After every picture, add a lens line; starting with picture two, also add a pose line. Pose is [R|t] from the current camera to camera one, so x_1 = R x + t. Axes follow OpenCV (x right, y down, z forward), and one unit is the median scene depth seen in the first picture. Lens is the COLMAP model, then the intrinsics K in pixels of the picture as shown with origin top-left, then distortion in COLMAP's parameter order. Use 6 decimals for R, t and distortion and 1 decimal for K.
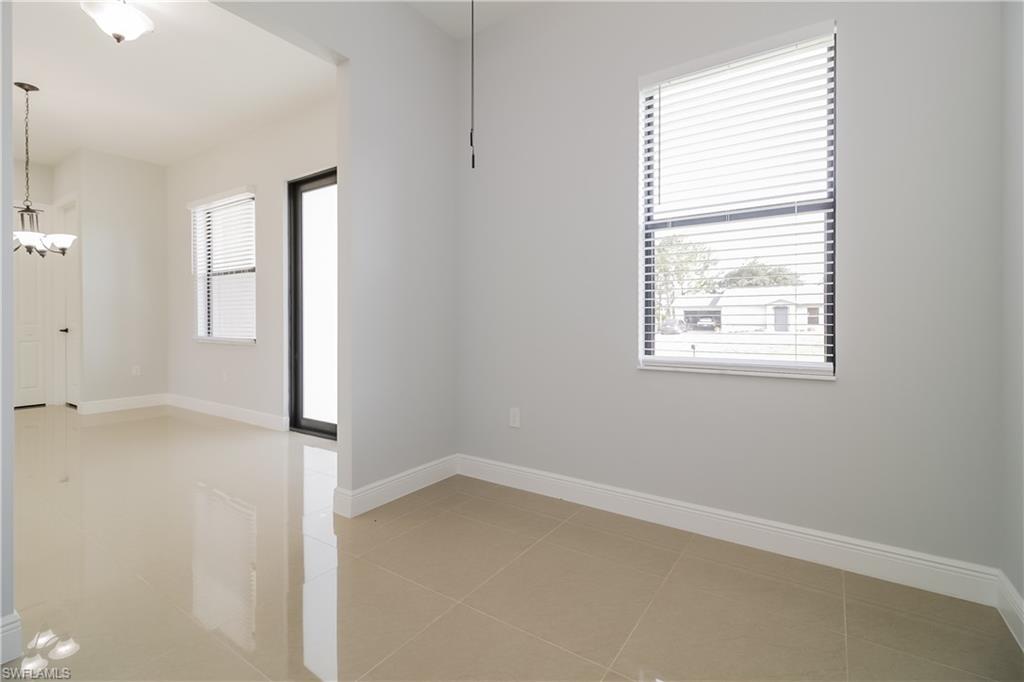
lens RADIAL K [[478.4, 0, 518.5], [0, 478.4, 326.5], [0, 0, 1]] dist [-0.025097, -0.000260]
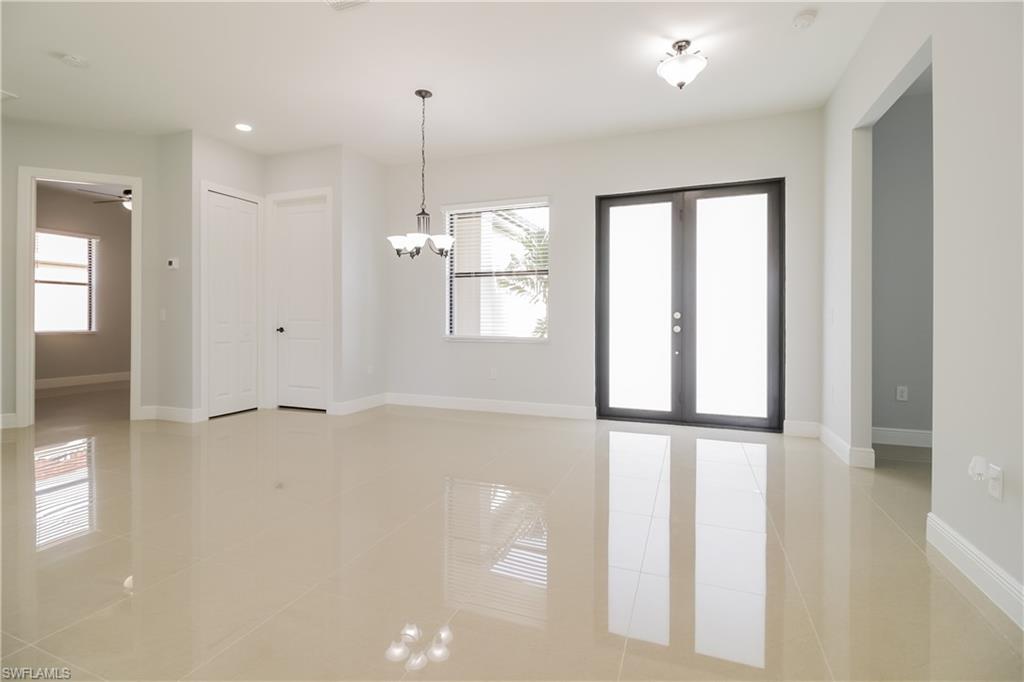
lens RADIAL K [[478.4, 0, 518.5], [0, 478.4, 326.5], [0, 0, 1]] dist [-0.025097, -0.000260]
pose [[0.980531, -0.001827, 0.196358, -0.885185], [0.000353, 0.999972, 0.007539, -0.007082], [-0.196366, -0.007323, 0.980503, -0.063106]]
